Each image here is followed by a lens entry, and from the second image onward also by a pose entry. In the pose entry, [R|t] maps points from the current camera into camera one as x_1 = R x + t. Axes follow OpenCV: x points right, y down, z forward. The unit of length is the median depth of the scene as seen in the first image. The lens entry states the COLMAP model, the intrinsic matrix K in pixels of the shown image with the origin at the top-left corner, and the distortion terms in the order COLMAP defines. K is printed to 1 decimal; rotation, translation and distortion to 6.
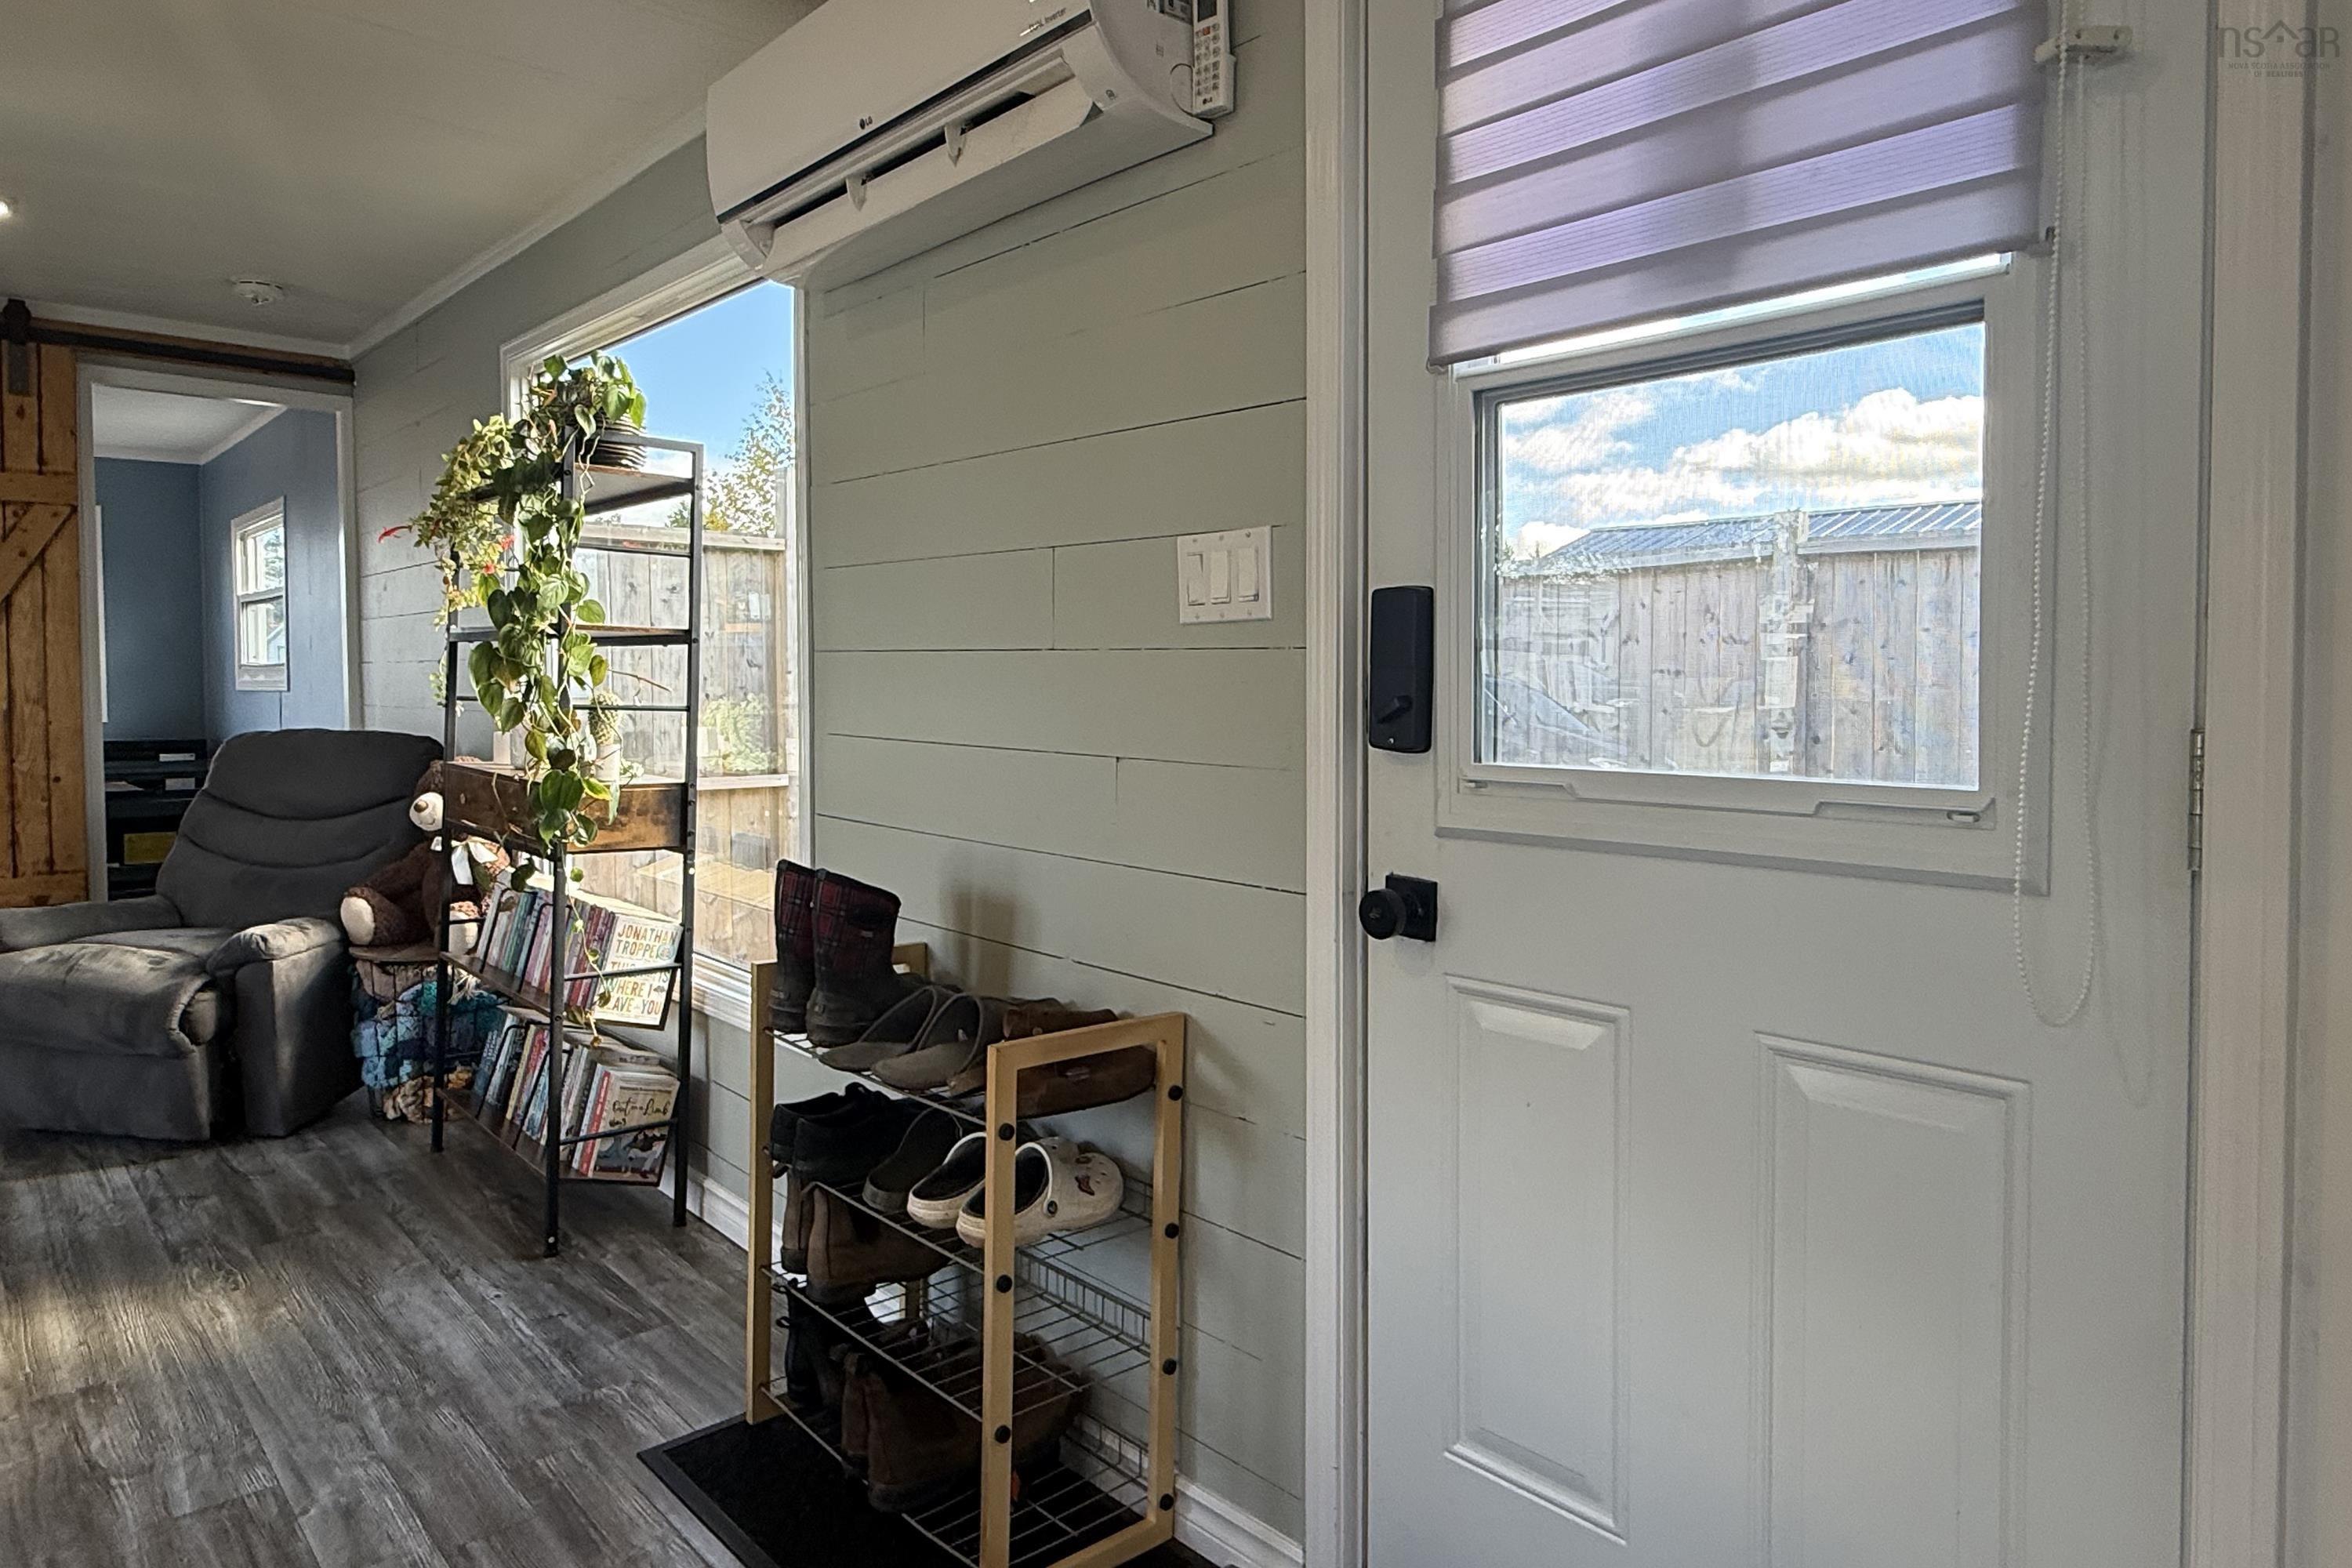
lens RADIAL K [[1445.3, 0, 1146.3], [0, 1445.3, 720.8], [0, 0, 1]] dist [0.002187, 0.002337]
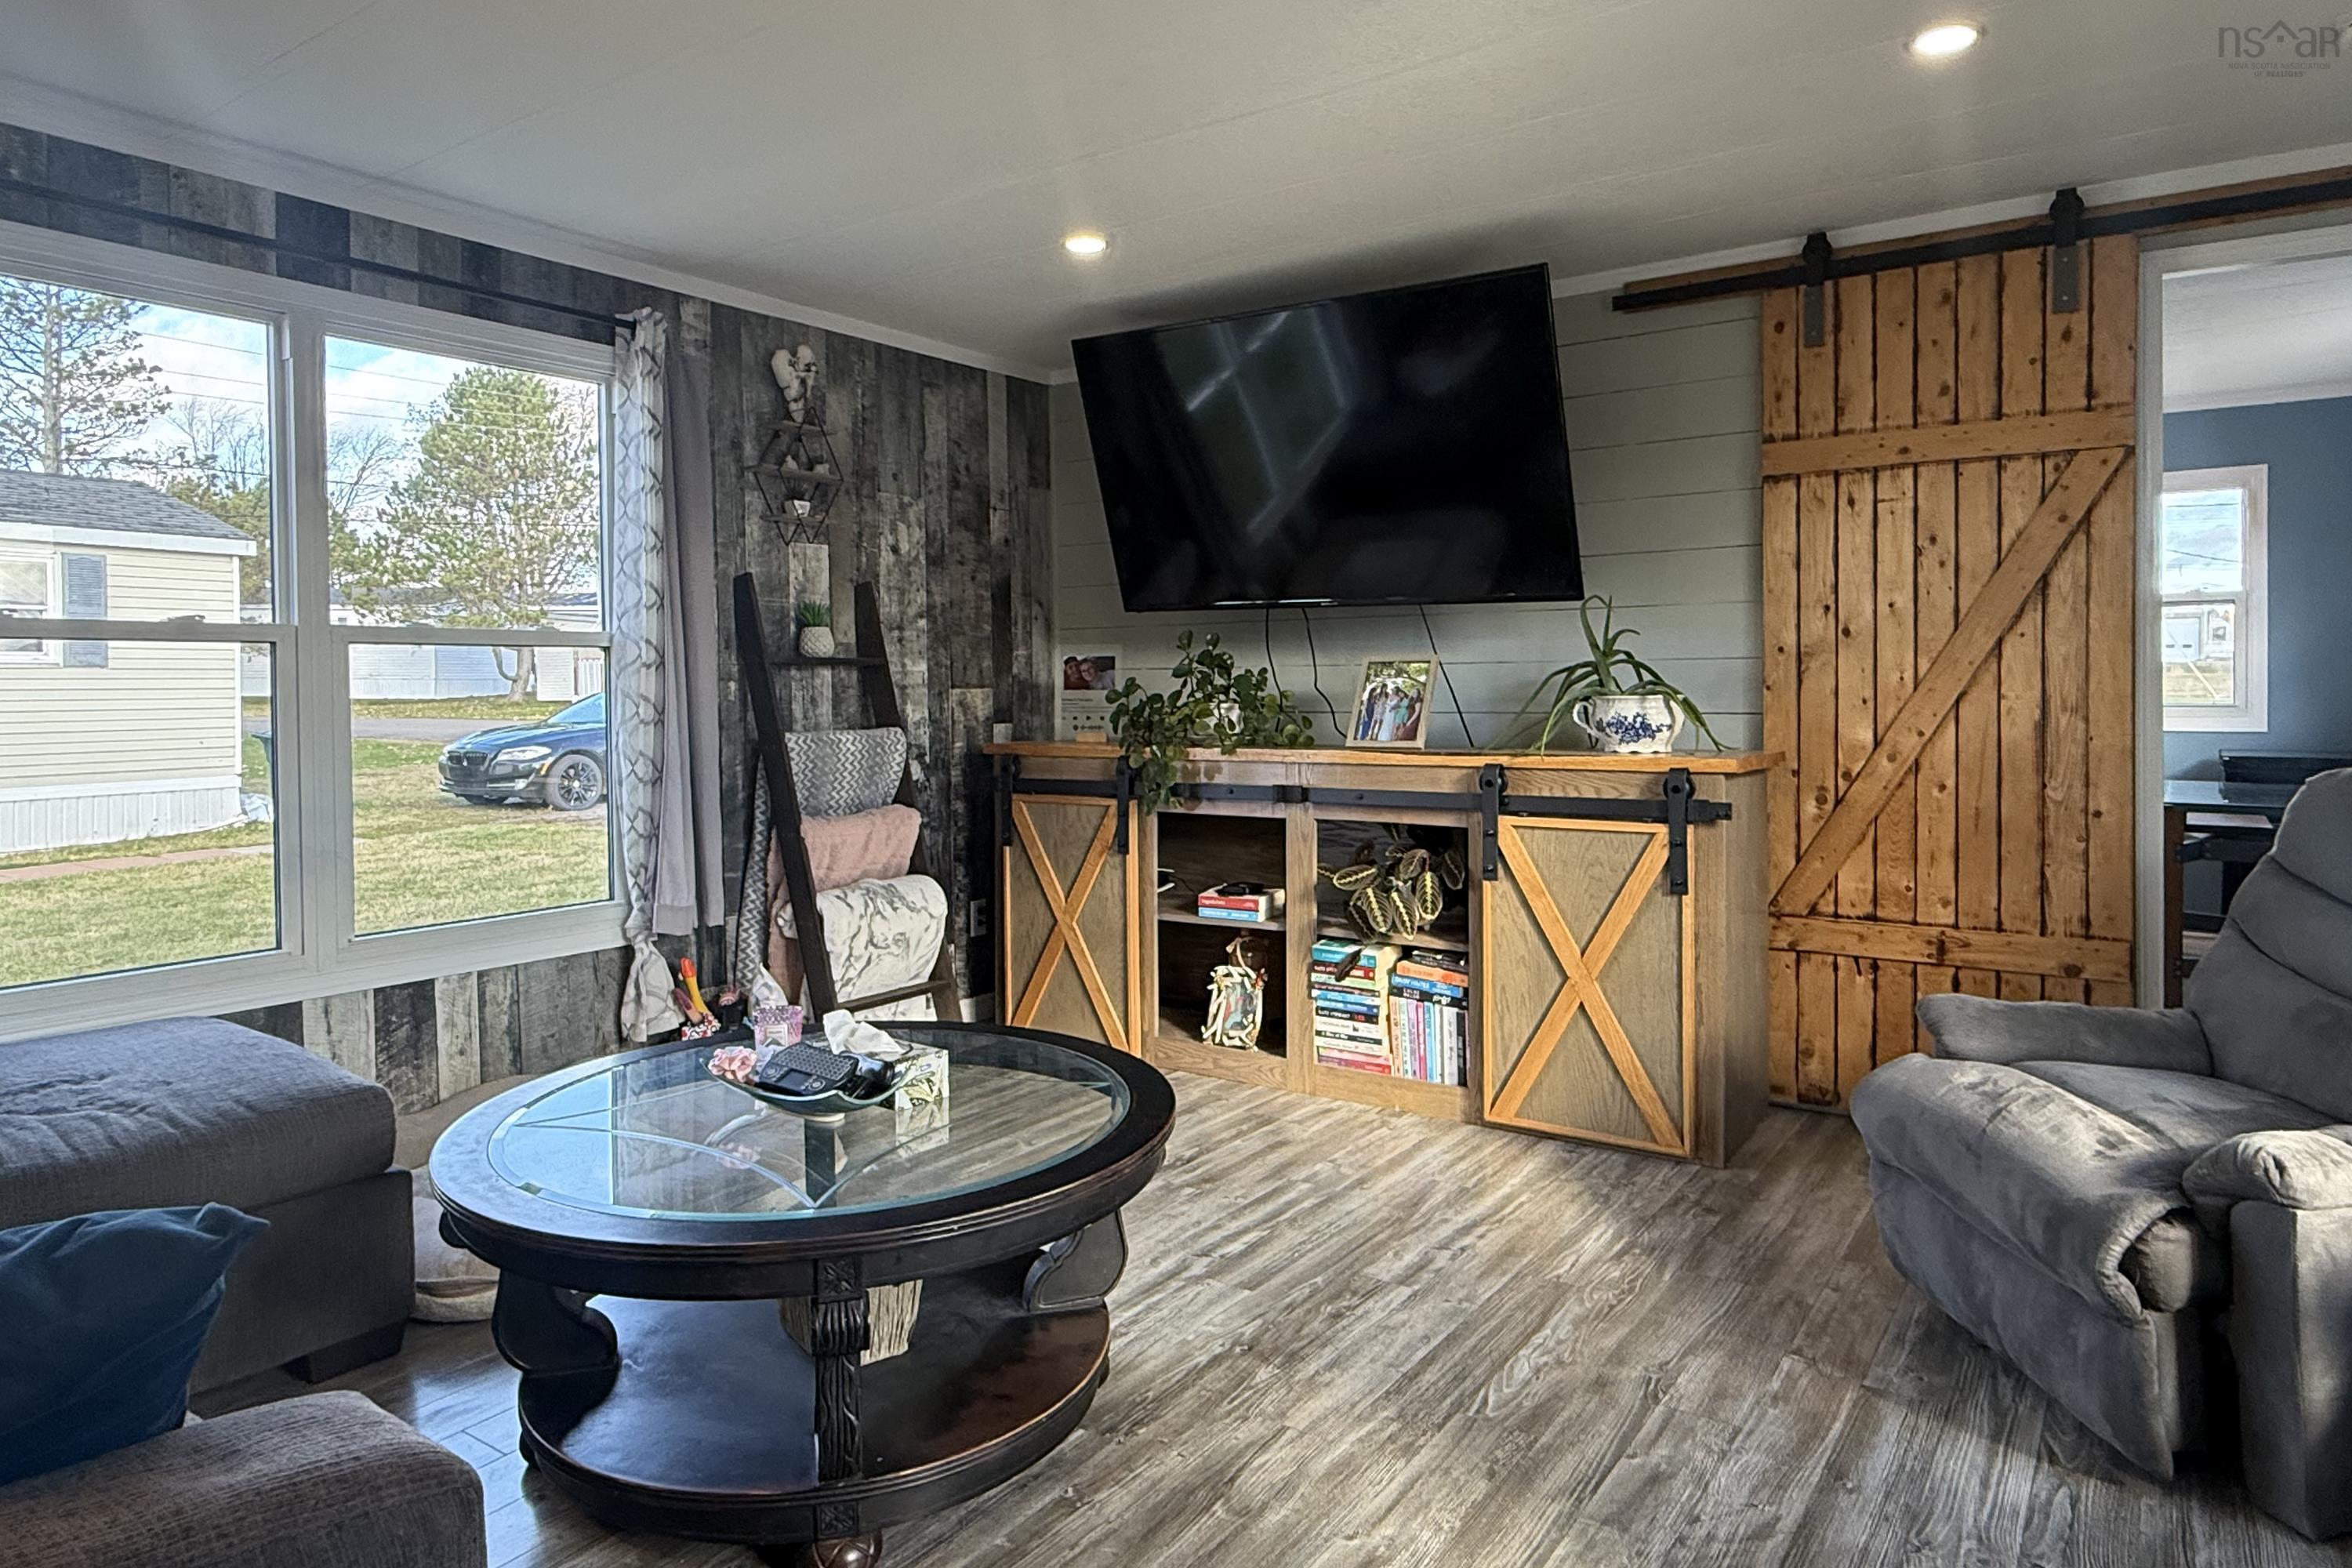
lens RADIAL K [[1422.6, 0, 1179.2], [0, 1422.6, 705.3], [0, 0, 1]] dist [0.000436, 0.001421]
pose [[0.236579, 0.017947, -0.971446, -0.197902], [-0.024302, 0.999626, 0.012549, -0.018577], [0.971308, 0.020639, 0.236927, 0.483276]]
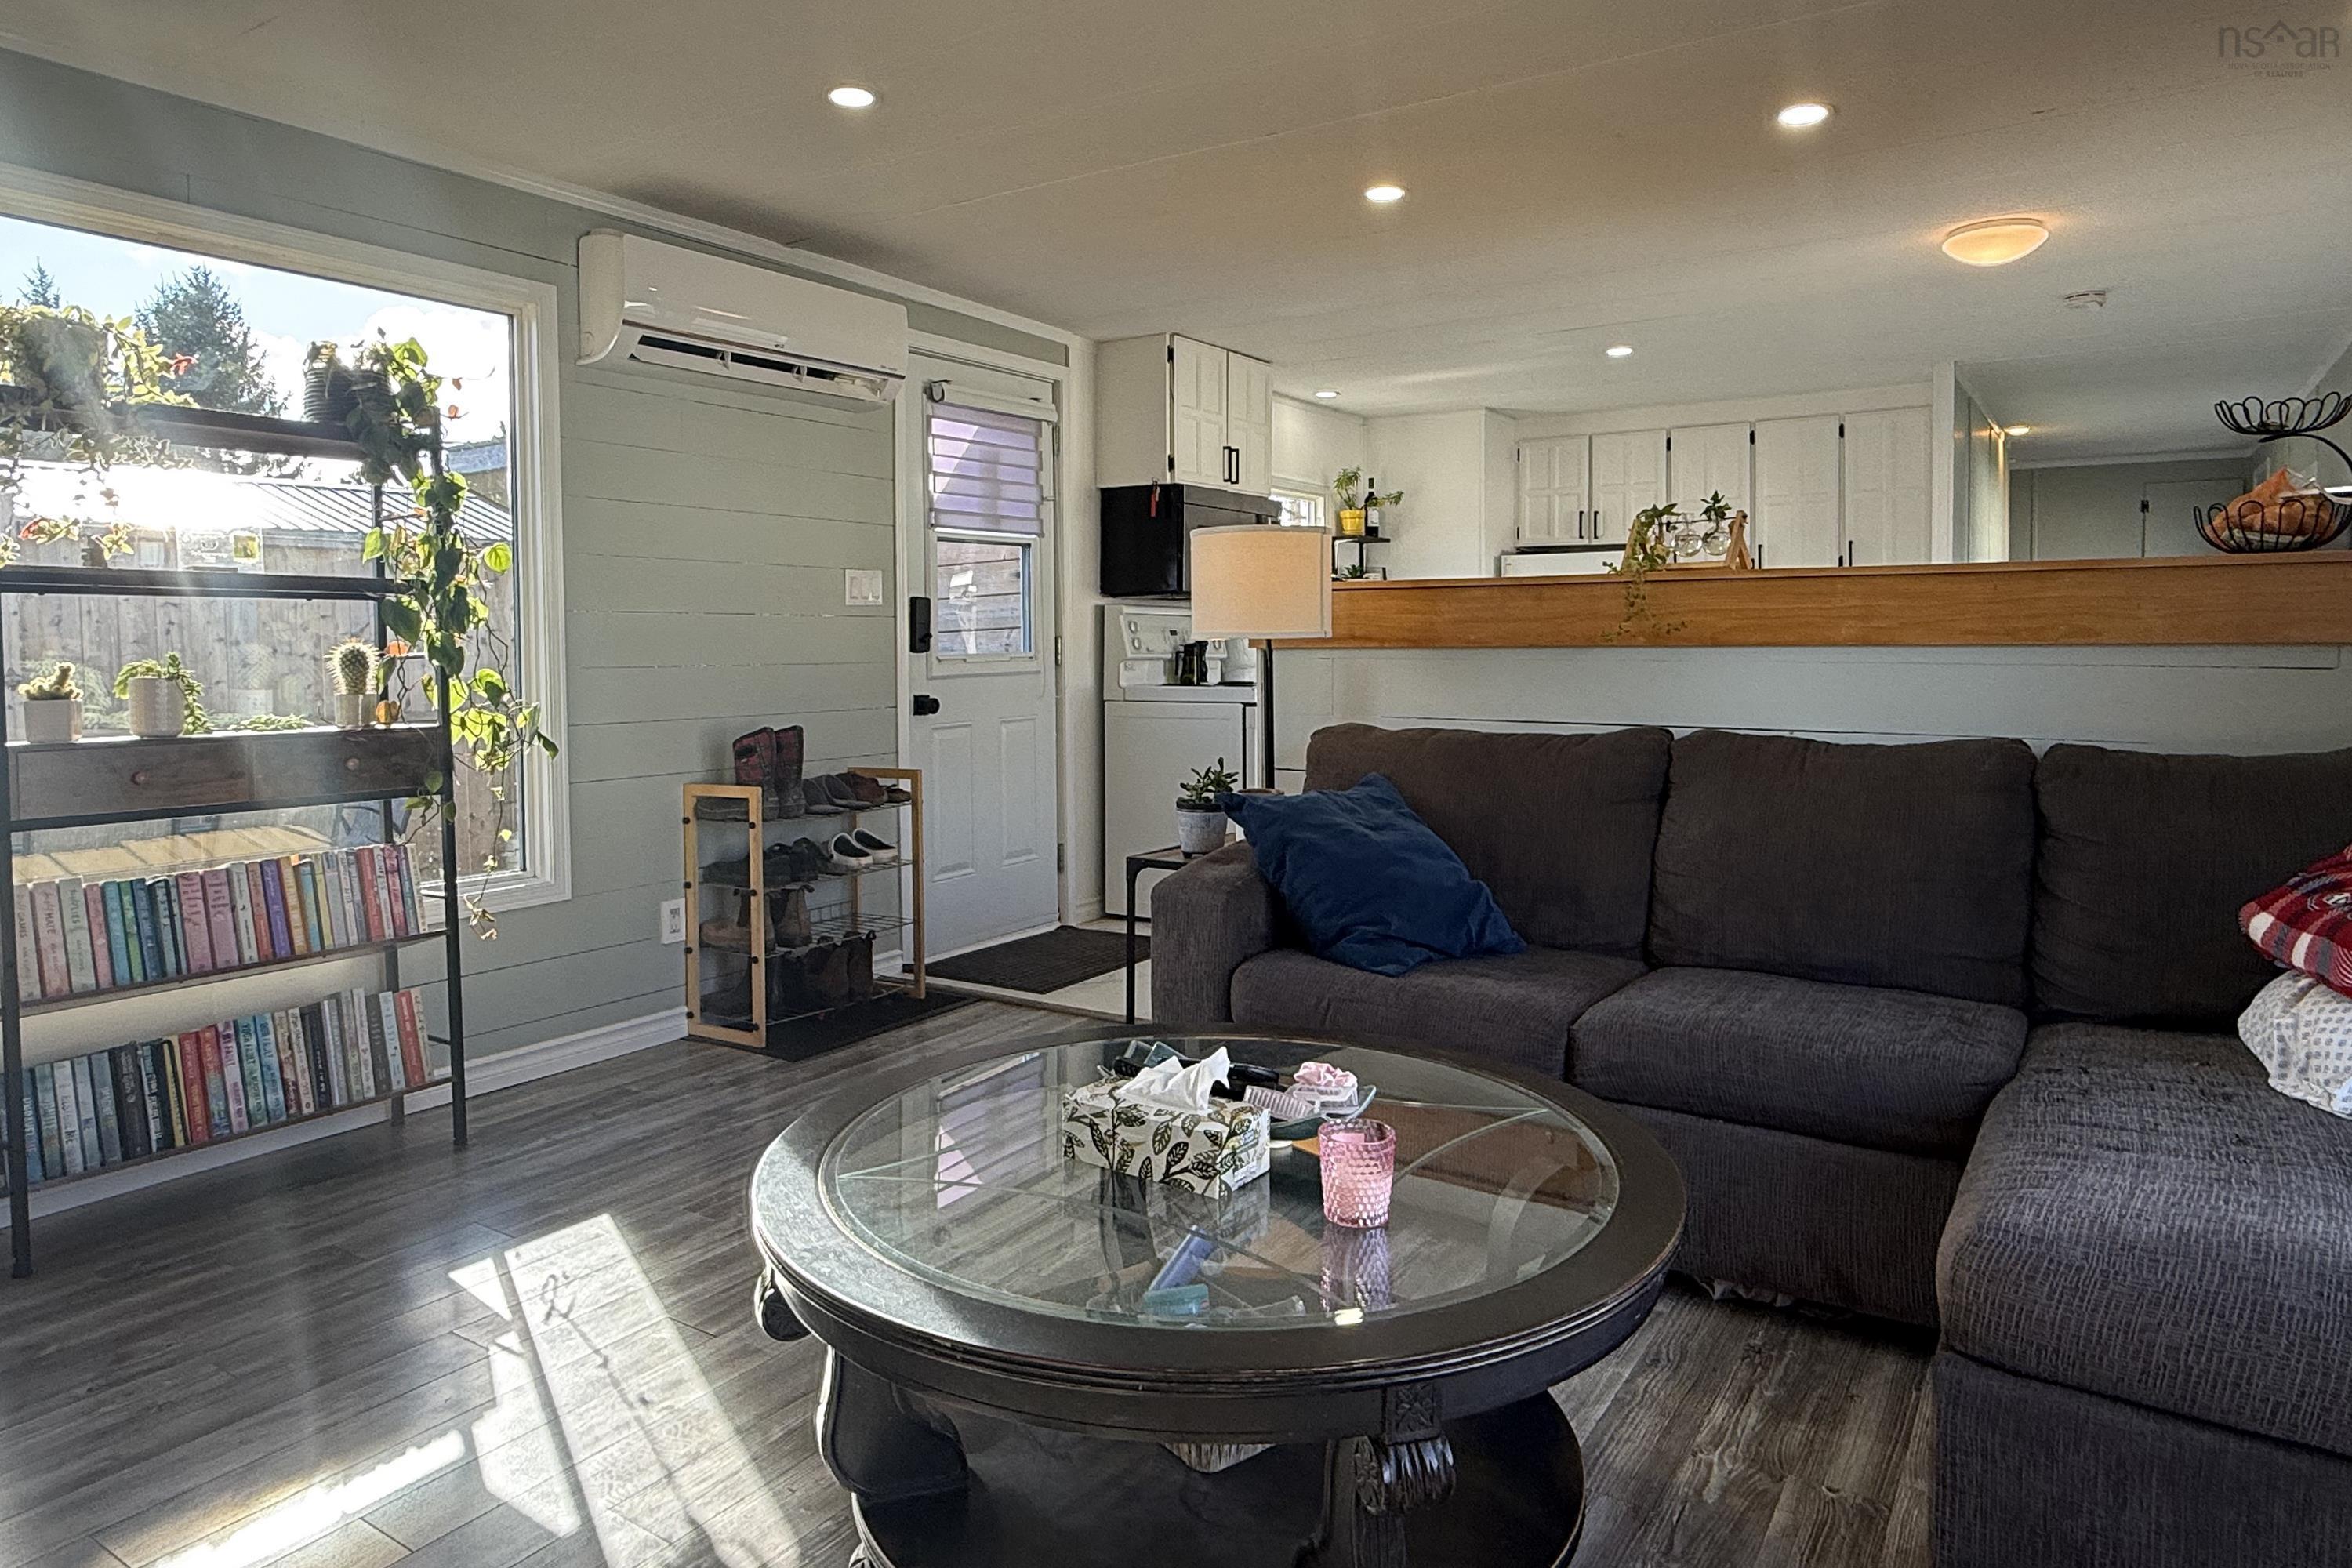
lens RADIAL K [[1422.6, 0, 1179.2], [0, 1422.6, 705.3], [0, 0, 1]] dist [0.000436, 0.001421]
pose [[-0.273550, -0.046352, 0.960740, -1.370039], [0.038789, 0.997494, 0.059170, -0.011227], [-0.961075, 0.053452, -0.271066, 0.633751]]
